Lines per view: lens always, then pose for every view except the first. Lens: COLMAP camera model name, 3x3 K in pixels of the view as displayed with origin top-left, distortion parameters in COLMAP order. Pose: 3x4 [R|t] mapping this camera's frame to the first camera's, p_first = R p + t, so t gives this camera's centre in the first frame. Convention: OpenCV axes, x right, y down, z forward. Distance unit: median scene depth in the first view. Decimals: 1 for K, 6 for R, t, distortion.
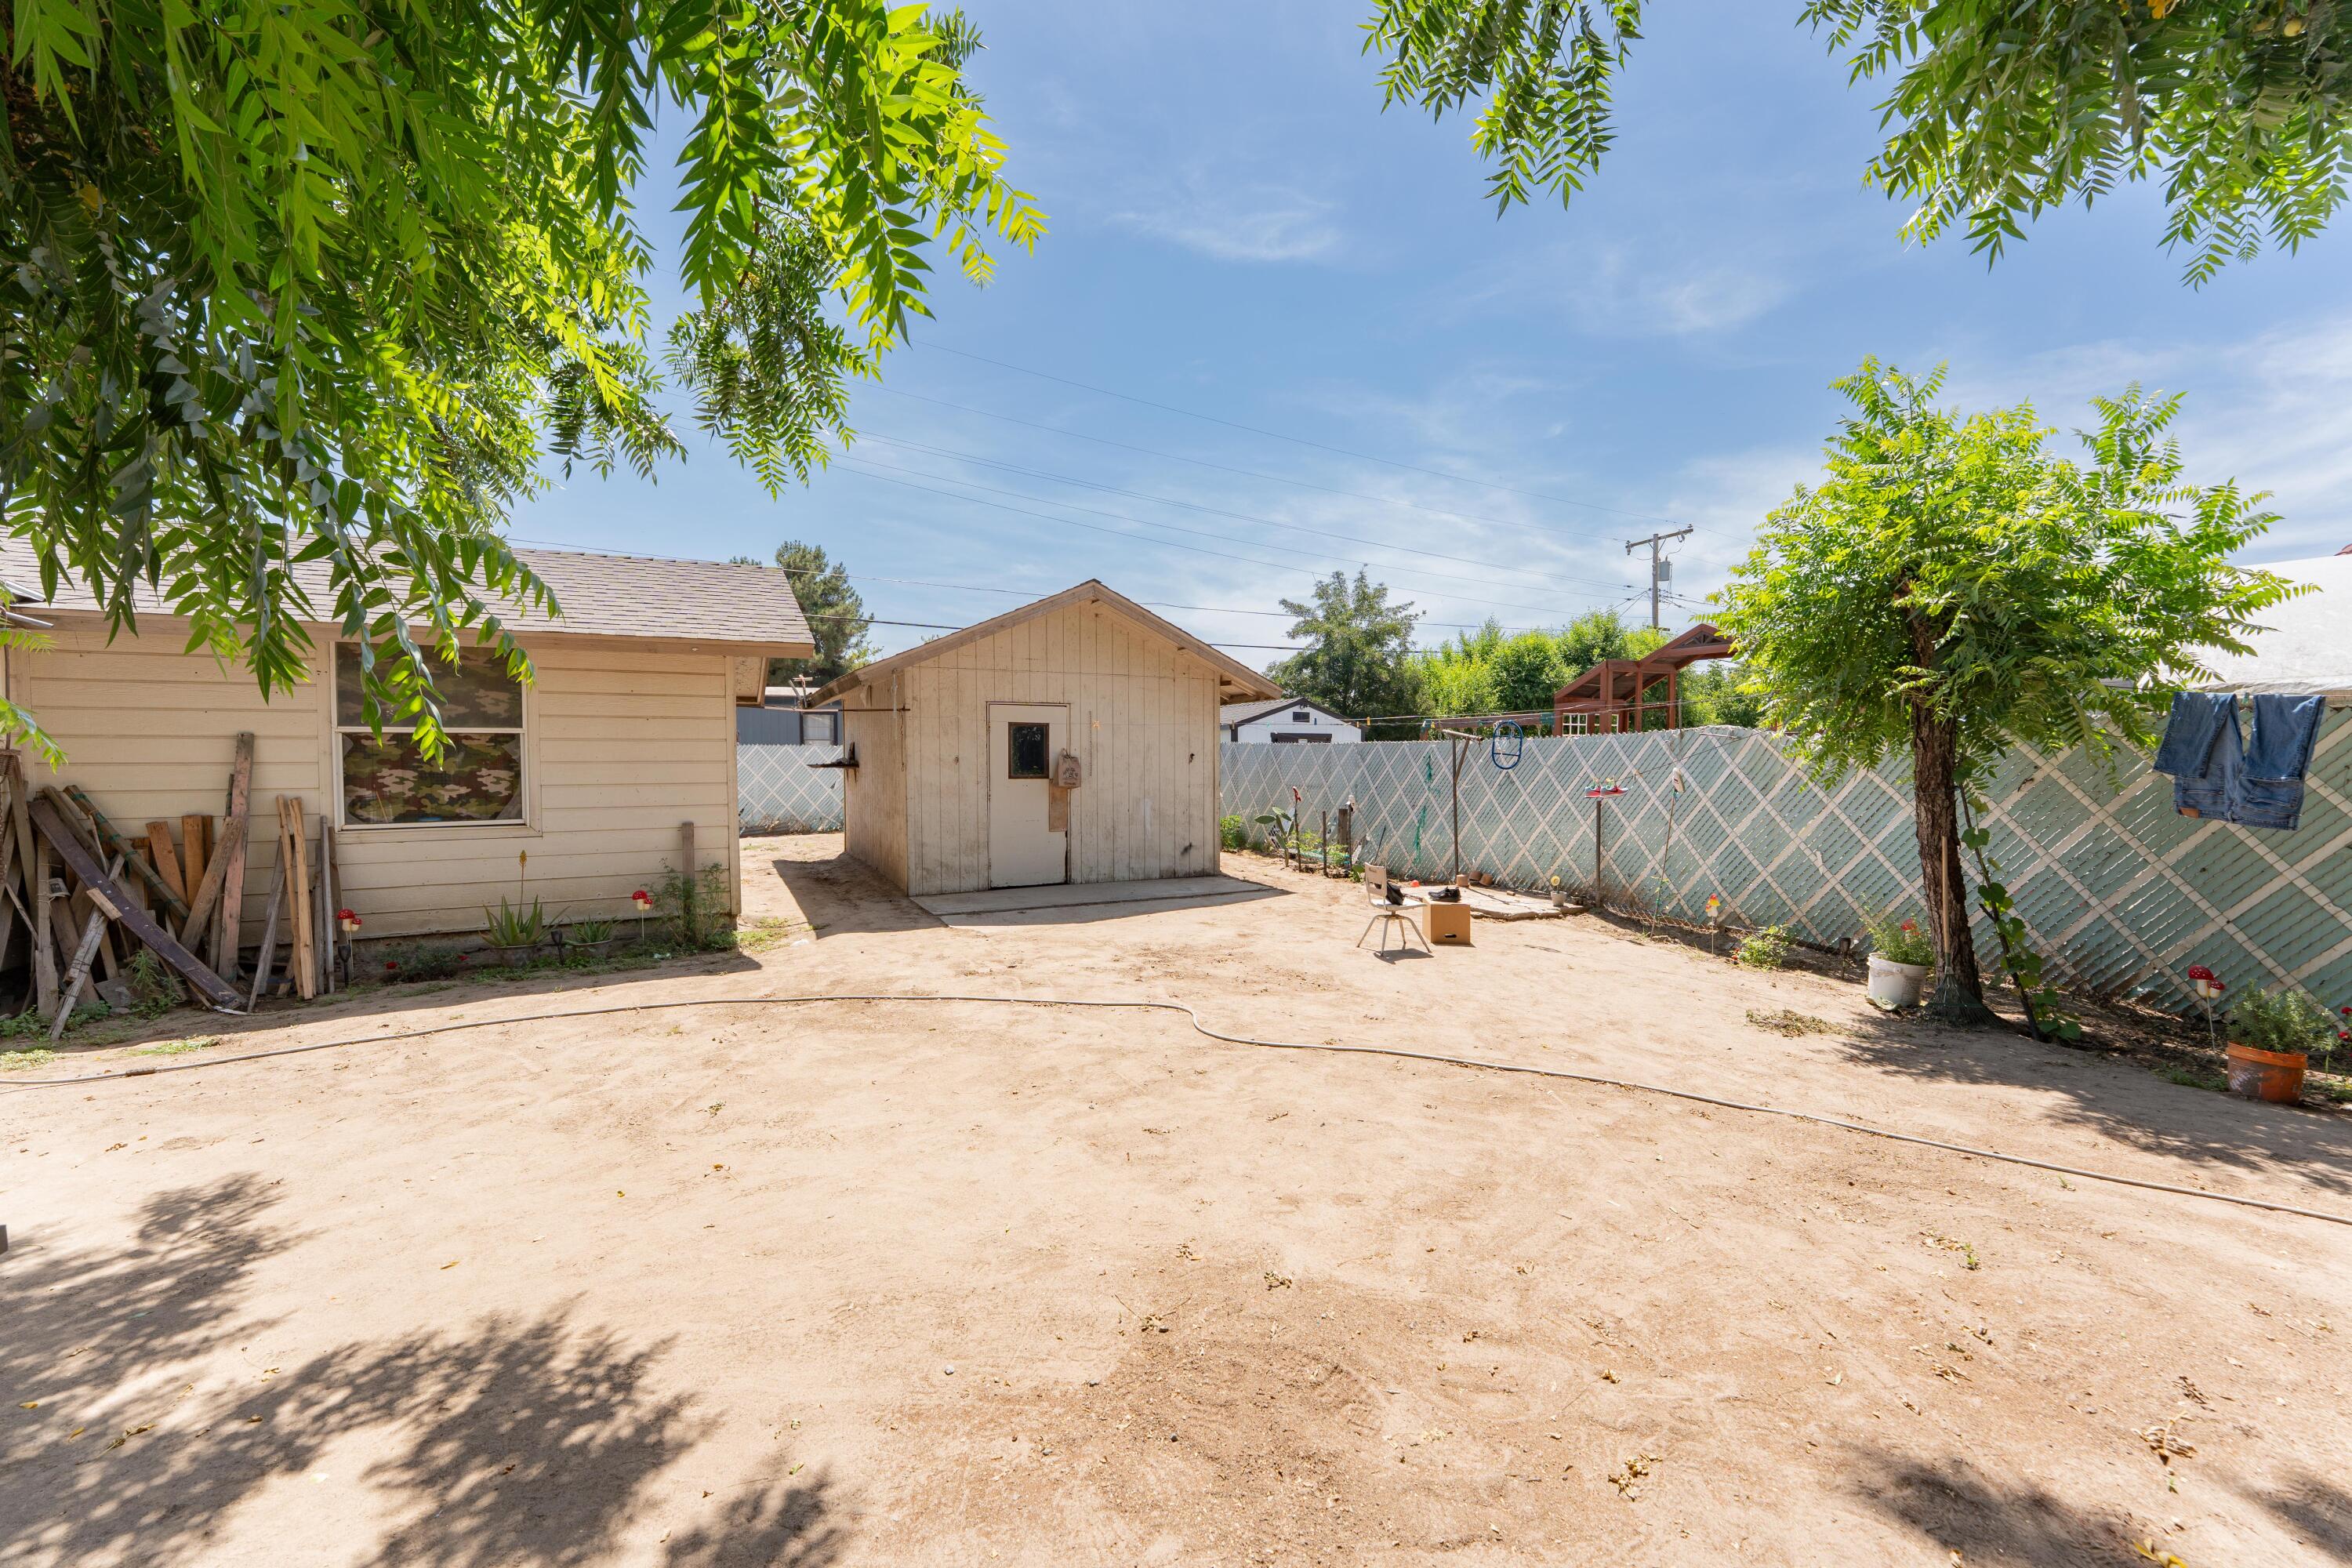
lens RADIAL K [[928.7, 0, 1176.0], [0, 928.7, 784.0], [0, 0, 1]] dist [0.001131, 0.000075]
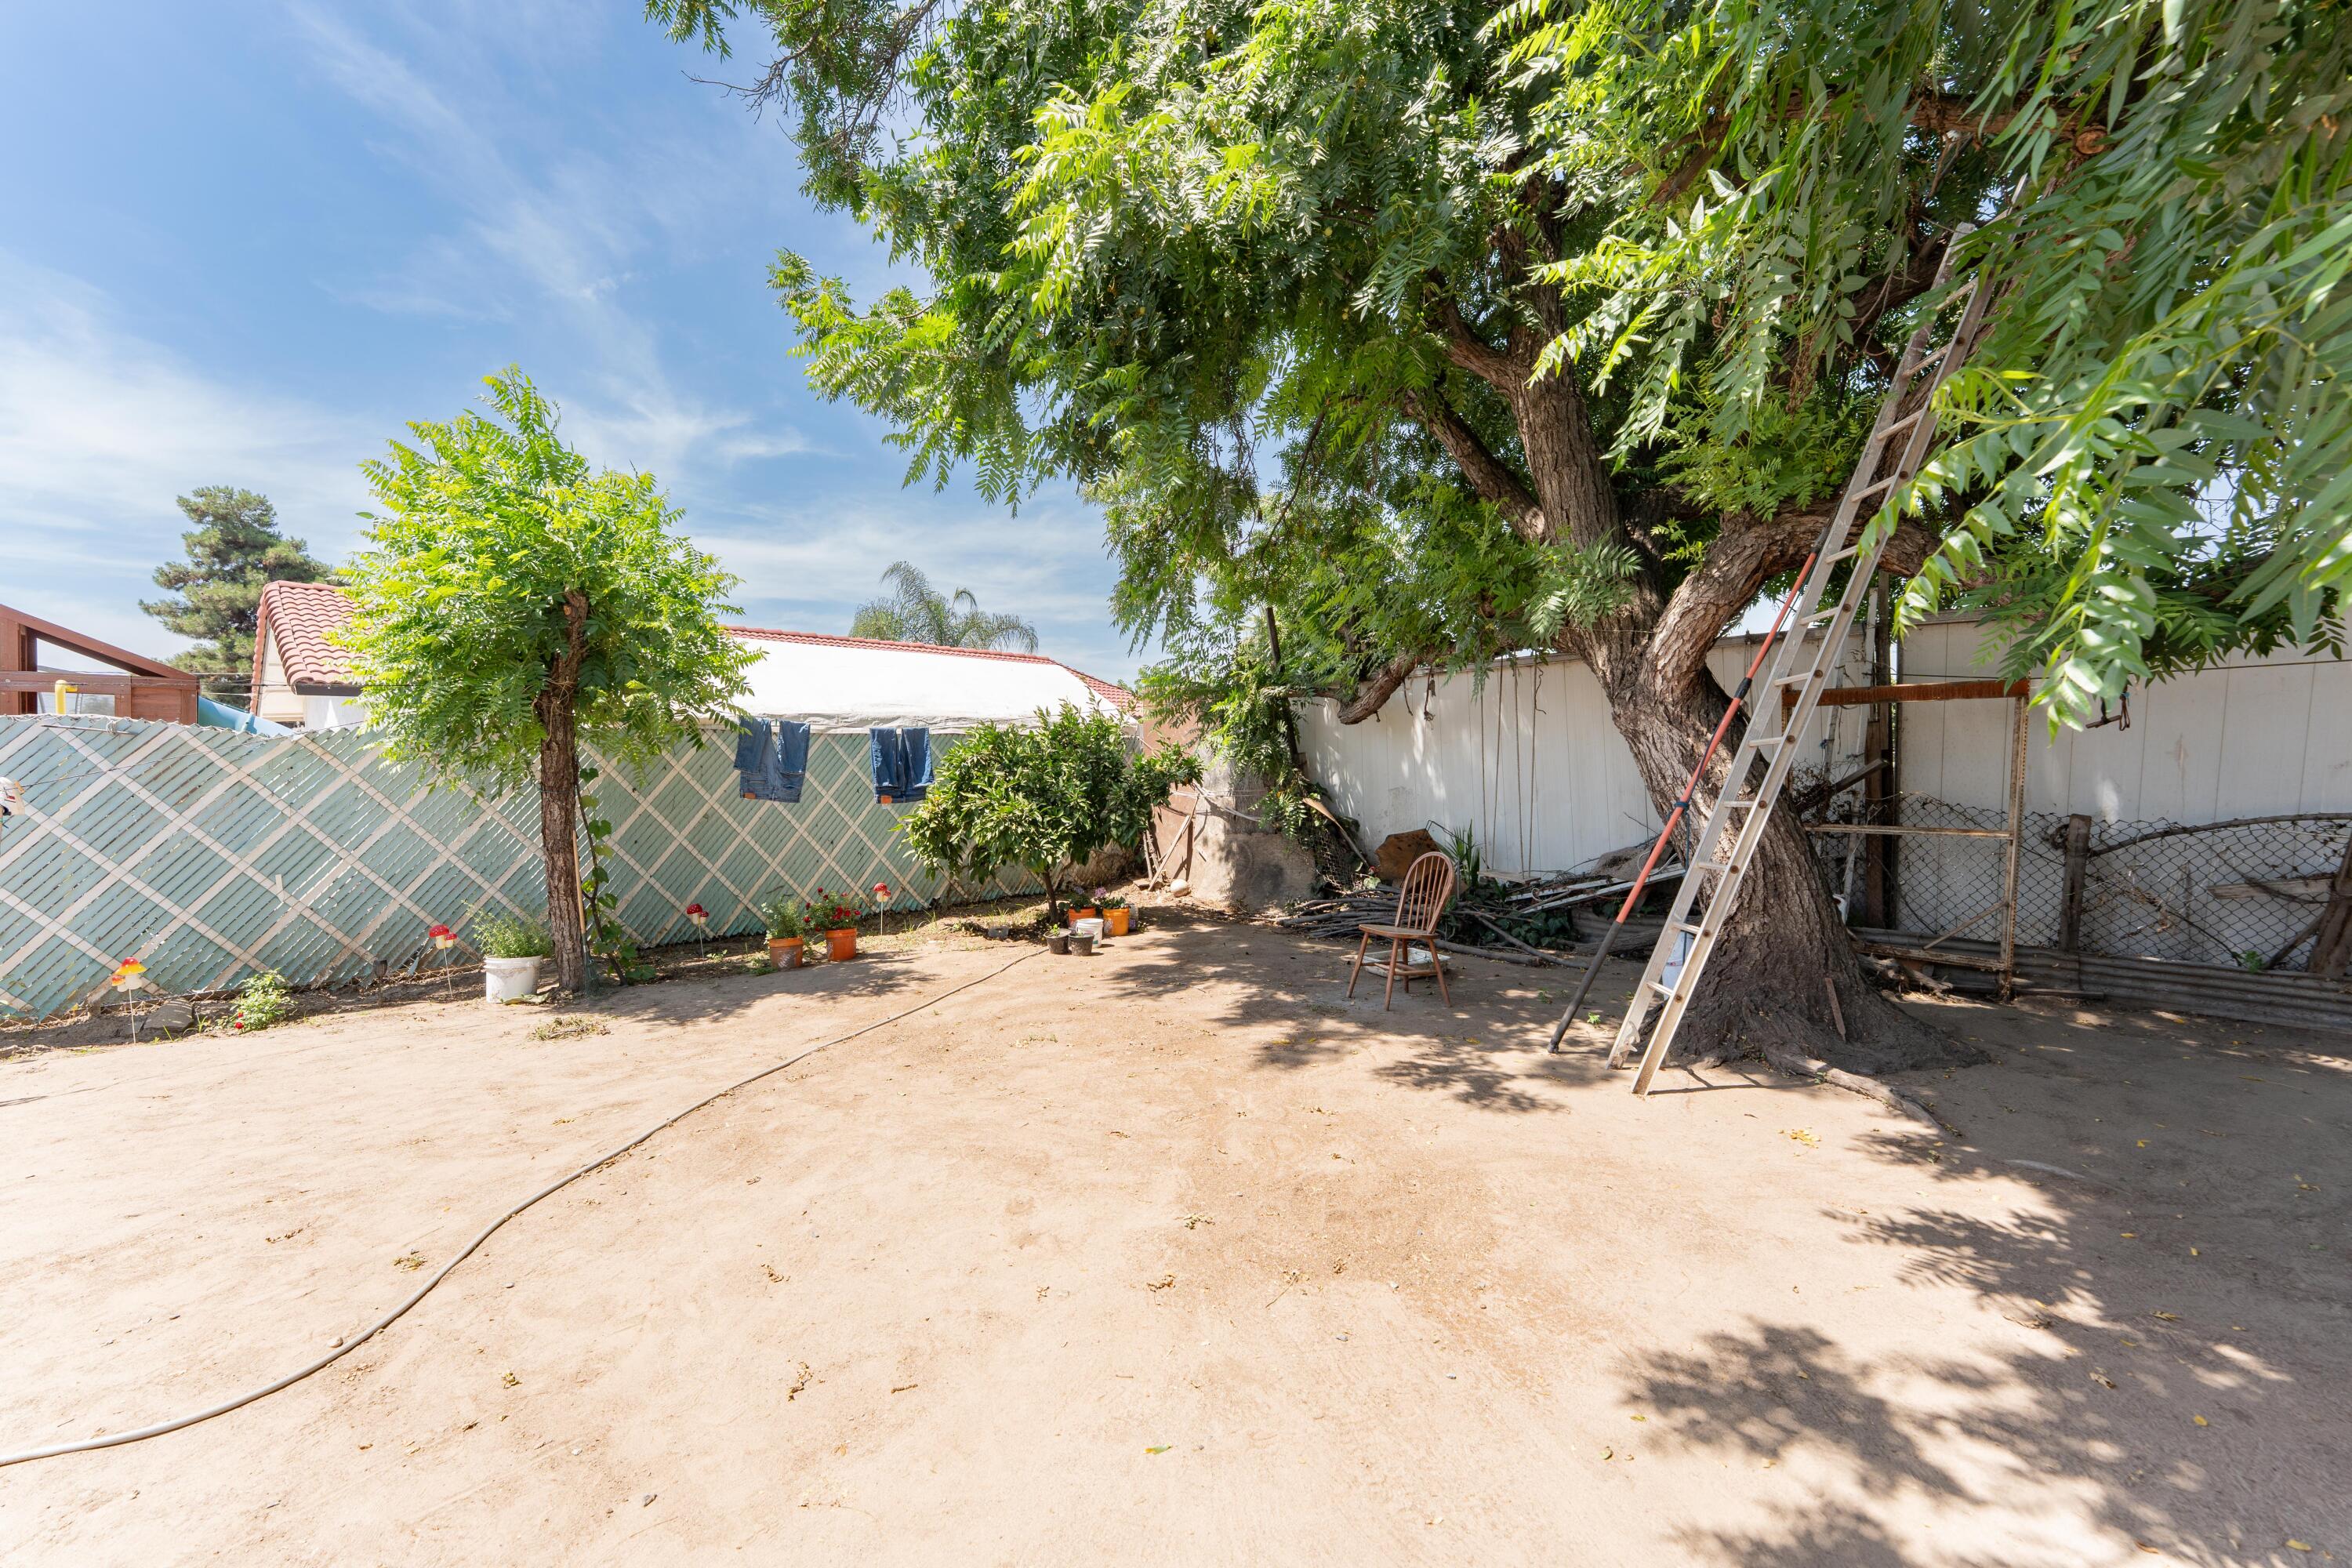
lens RADIAL K [[928.7, 0, 1176.0], [0, 928.7, 784.0], [0, 0, 1]] dist [0.001131, 0.000075]
pose [[-0.316089, -0.016754, 0.948582, -0.583027], [0.033244, 0.999034, 0.028723, -0.008158], [-0.948147, 0.040614, -0.315227, 0.862255]]
